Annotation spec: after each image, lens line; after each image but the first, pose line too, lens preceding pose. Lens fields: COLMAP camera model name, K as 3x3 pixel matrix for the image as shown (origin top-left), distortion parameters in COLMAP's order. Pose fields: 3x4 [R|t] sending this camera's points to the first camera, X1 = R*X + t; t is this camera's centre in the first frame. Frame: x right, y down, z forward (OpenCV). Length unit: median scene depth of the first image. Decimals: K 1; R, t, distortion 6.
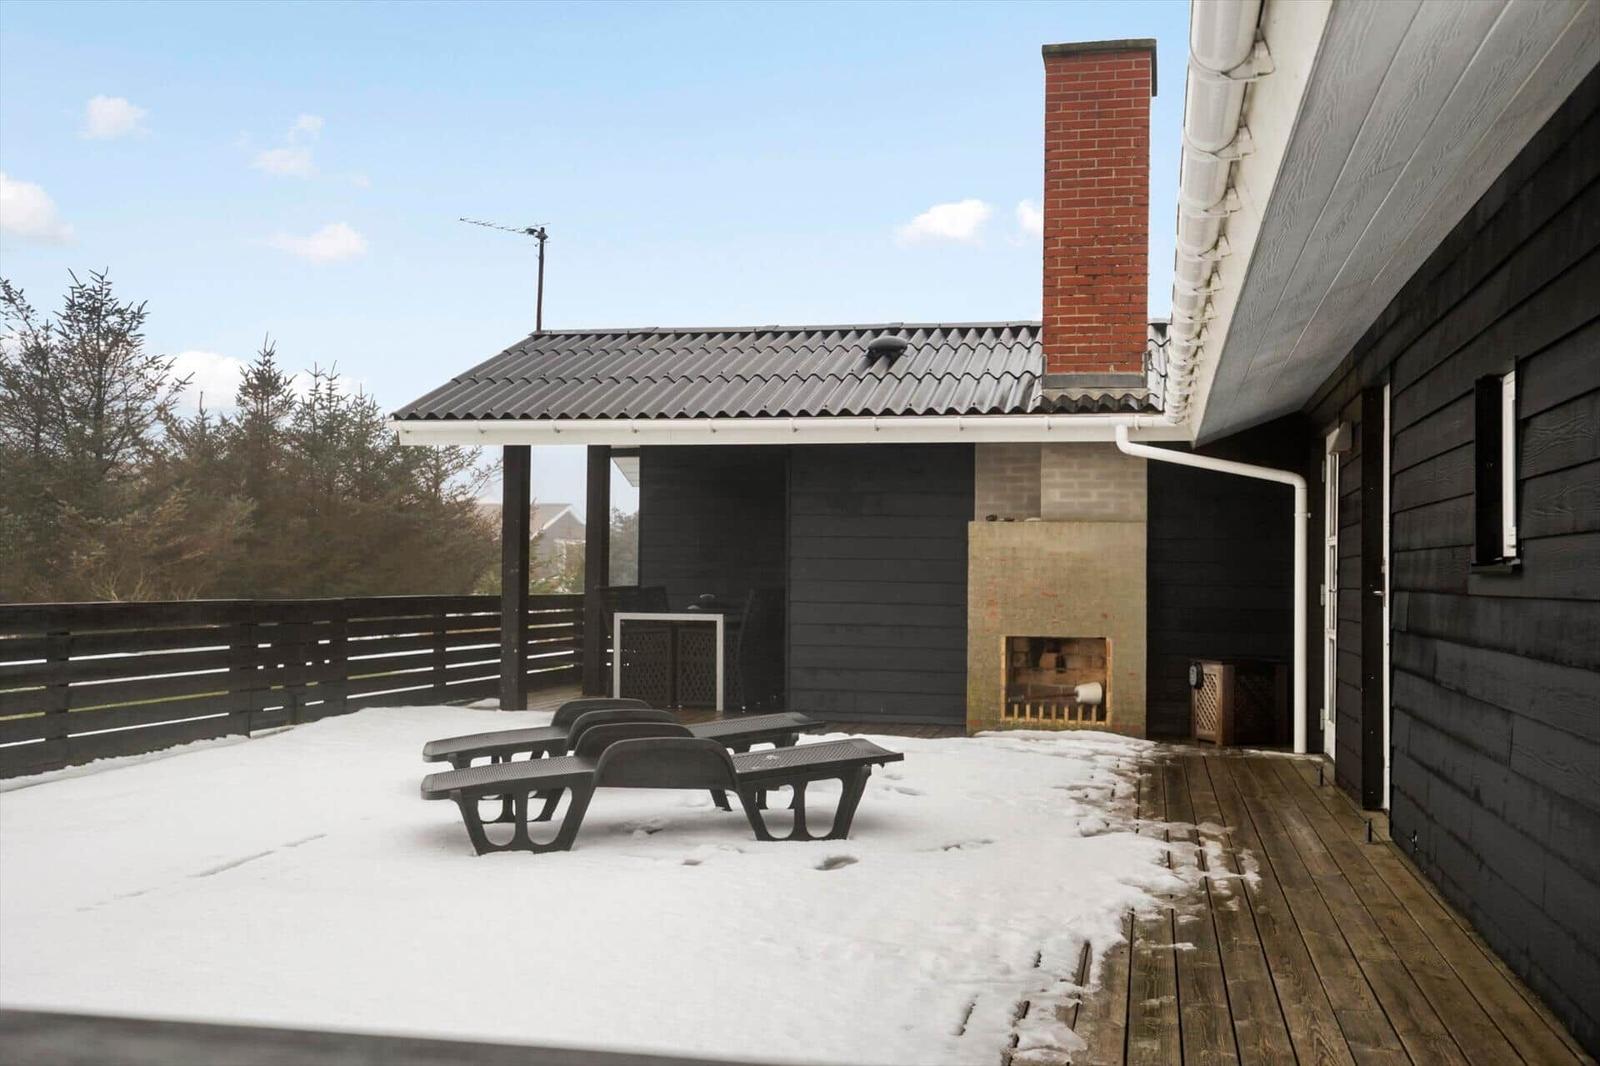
lens RADIAL K [[1495.8, 0, 800.3], [0, 1495.8, 537.4], [0, 0, 1]] dist [-0.002145, 0.000000]
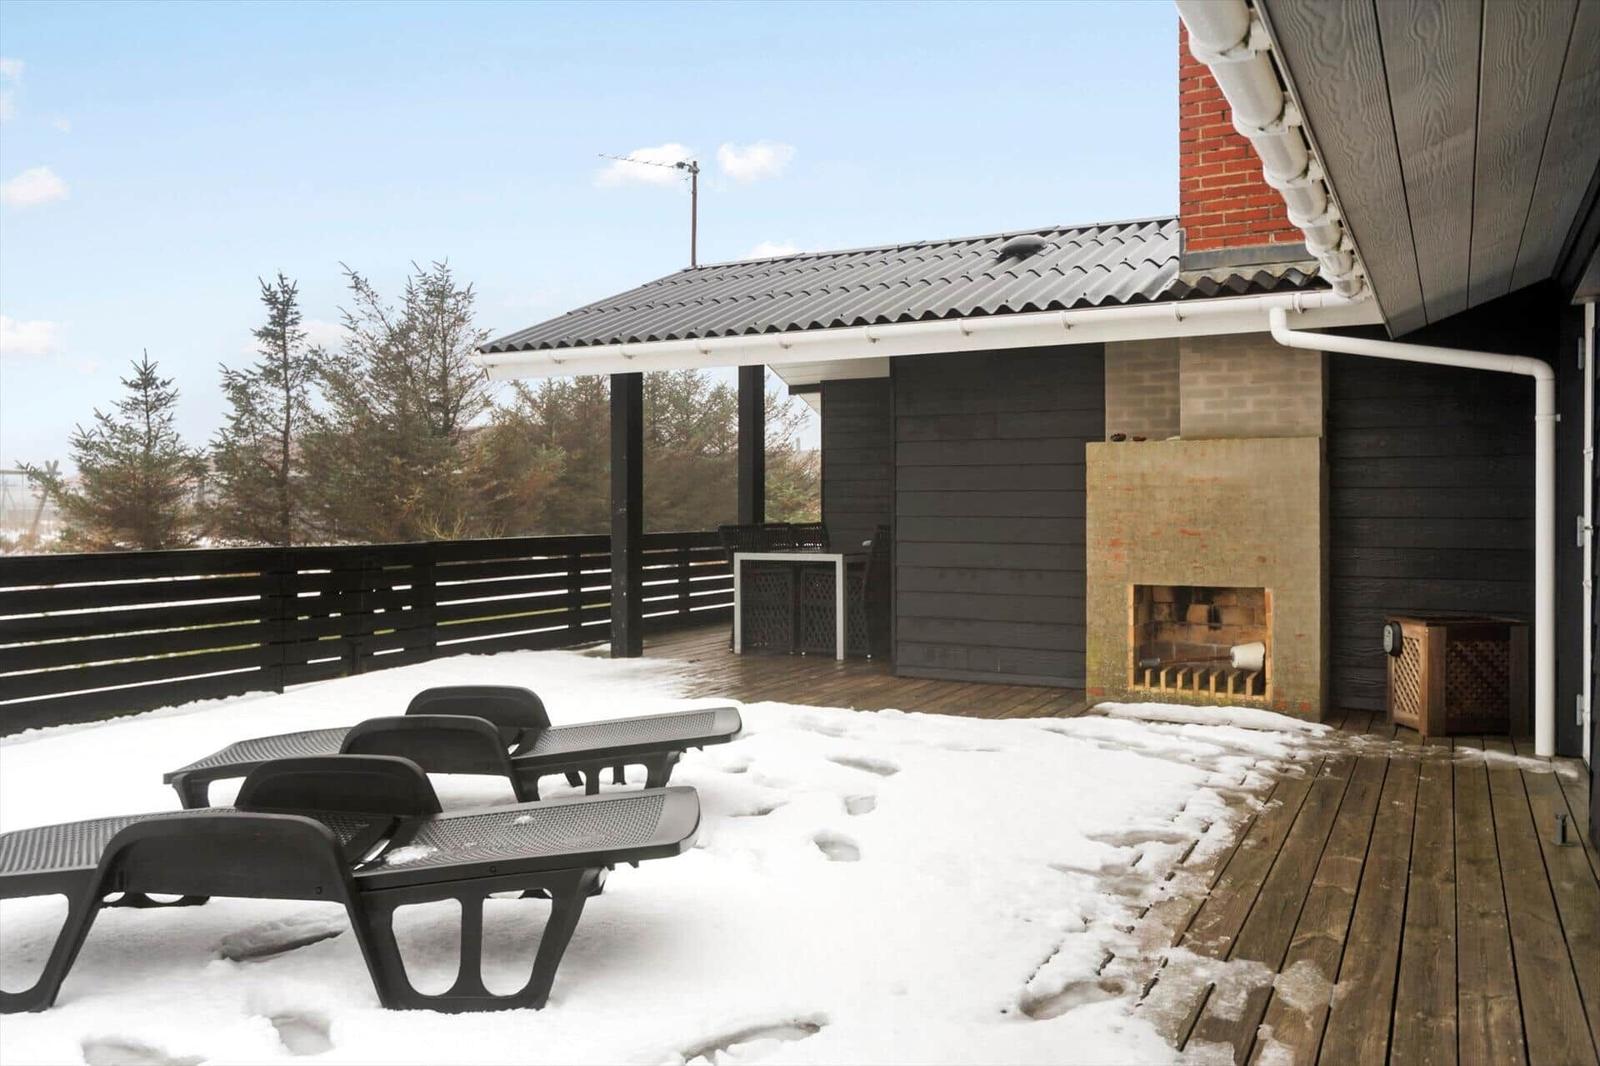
lens RADIAL K [[1198.8, 0, 791.3], [0, 1198.8, 509.0], [0, 0, 1]] dist [-0.008275, 0.011001]
pose [[0.963252, -0.014169, -0.268225, 0.132684], [0.021770, 0.999441, 0.025384, 0.005319], [0.267716, -0.030290, 0.963022, 0.333971]]
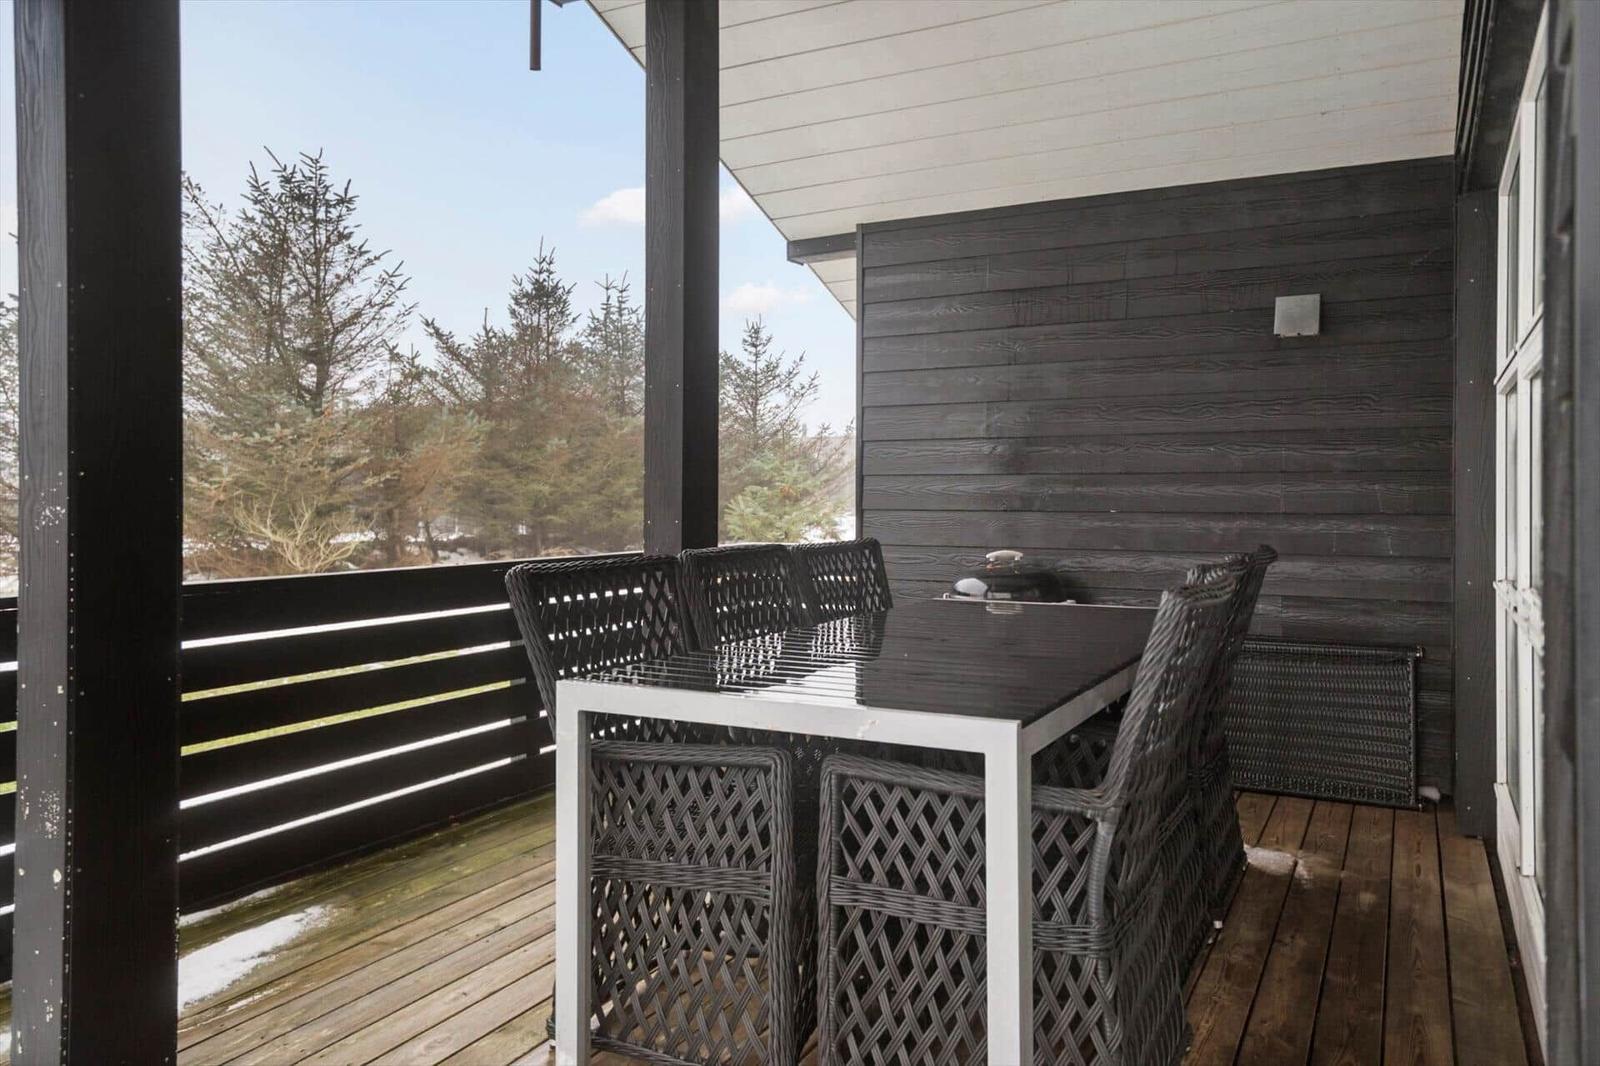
lens RADIAL K [[1157.6, 0, 796.7], [0, 1157.6, 527.4], [0, 0, 1]] dist [-0.001308, 0.000558]
pose [[0.963159, -0.002176, -0.268923, -0.044883], [0.016393, 0.998583, 0.050635, 0.020240], [0.268431, -0.053178, 0.961830, 0.981126]]
